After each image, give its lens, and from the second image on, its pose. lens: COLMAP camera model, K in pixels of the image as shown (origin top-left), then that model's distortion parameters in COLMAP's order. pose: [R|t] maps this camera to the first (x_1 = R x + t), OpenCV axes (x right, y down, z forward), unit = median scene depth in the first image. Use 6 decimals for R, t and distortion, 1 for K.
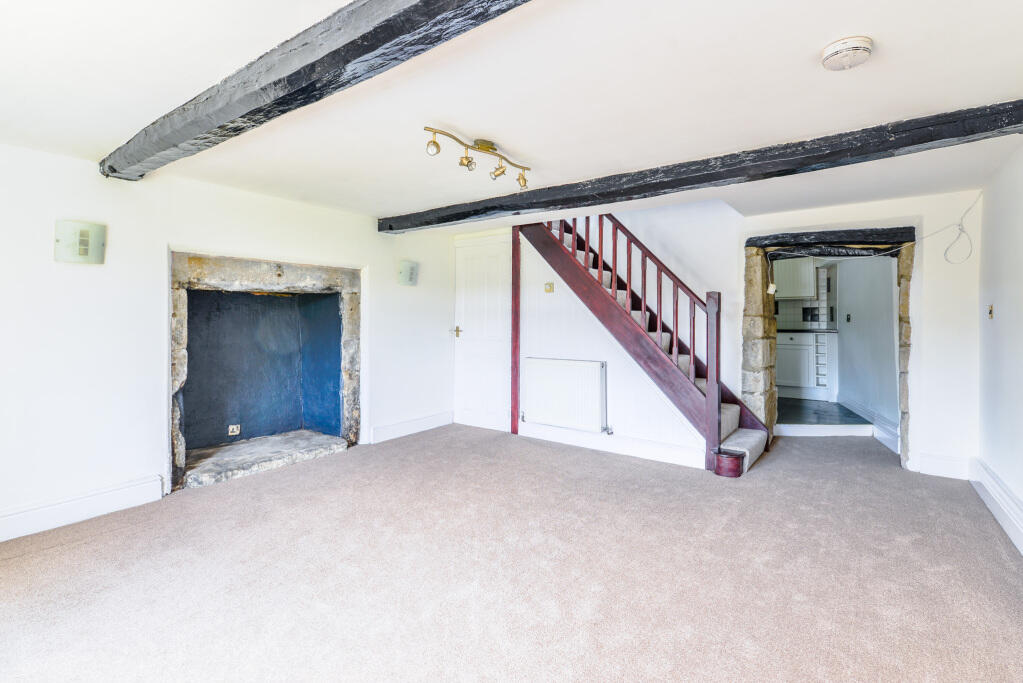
lens RADIAL K [[486.6, 0, 529.1], [0, 486.6, 316.5], [0, 0, 1]] dist [0.000896, -0.007249]
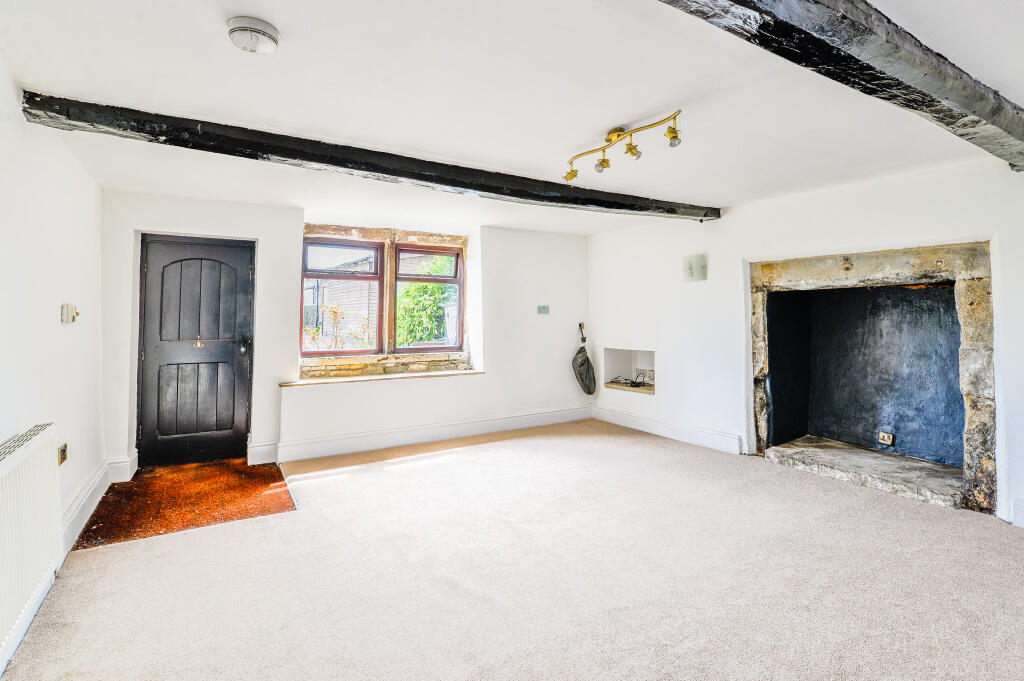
lens RADIAL K [[487.0, 0, 510.1], [0, 487.0, 306.1], [0, 0, 1]] dist [0.000896, -0.007249]
pose [[-0.391288, -0.015637, -0.920135, 0.551652], [0.002980, 0.999829, -0.018259, -0.000811], [0.920263, -0.009887, -0.391175, 0.761855]]
